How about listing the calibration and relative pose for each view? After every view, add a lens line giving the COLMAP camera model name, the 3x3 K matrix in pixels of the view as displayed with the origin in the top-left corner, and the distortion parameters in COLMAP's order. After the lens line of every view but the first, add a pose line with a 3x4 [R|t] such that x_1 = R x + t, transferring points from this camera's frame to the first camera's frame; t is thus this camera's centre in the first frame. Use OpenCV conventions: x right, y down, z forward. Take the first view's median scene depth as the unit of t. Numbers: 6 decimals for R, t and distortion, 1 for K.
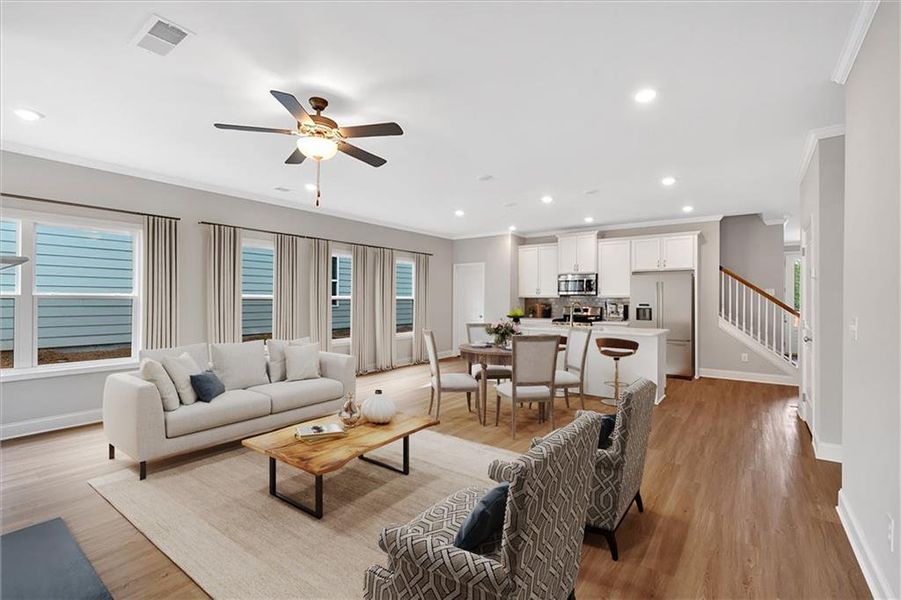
lens RADIAL K [[405.0, 0, 450.5], [0, 405.0, 300.0], [0, 0, 1]] dist [0.001115, 0.000261]
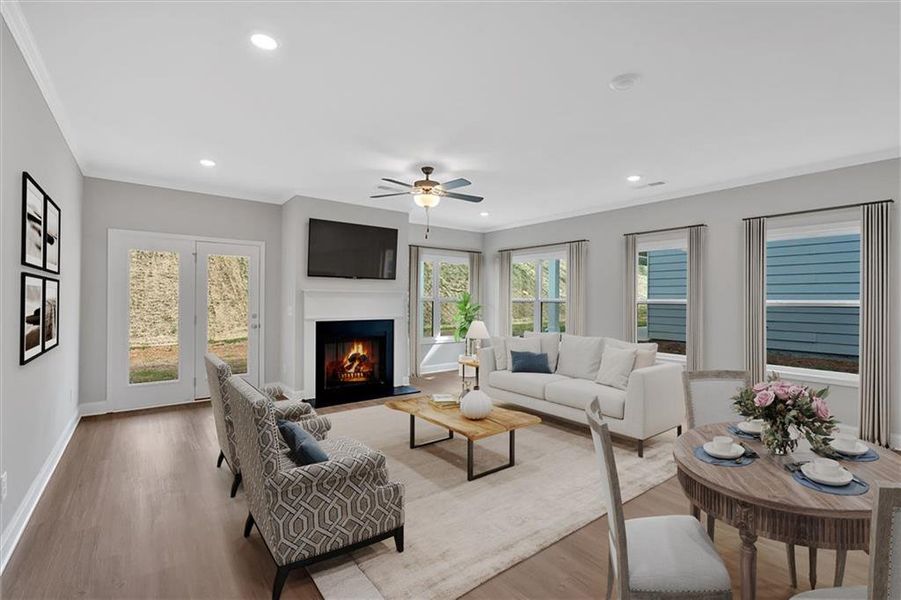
lens RADIAL K [[405.0, 0, 450.5], [0, 405.0, 300.0], [0, 0, 1]] dist [0.001115, 0.000261]
pose [[-0.277407, -0.008322, -0.960717, 0.533542], [-0.014361, 0.999887, -0.004514, 0.001640], [0.960645, 0.012545, -0.277495, 0.723050]]
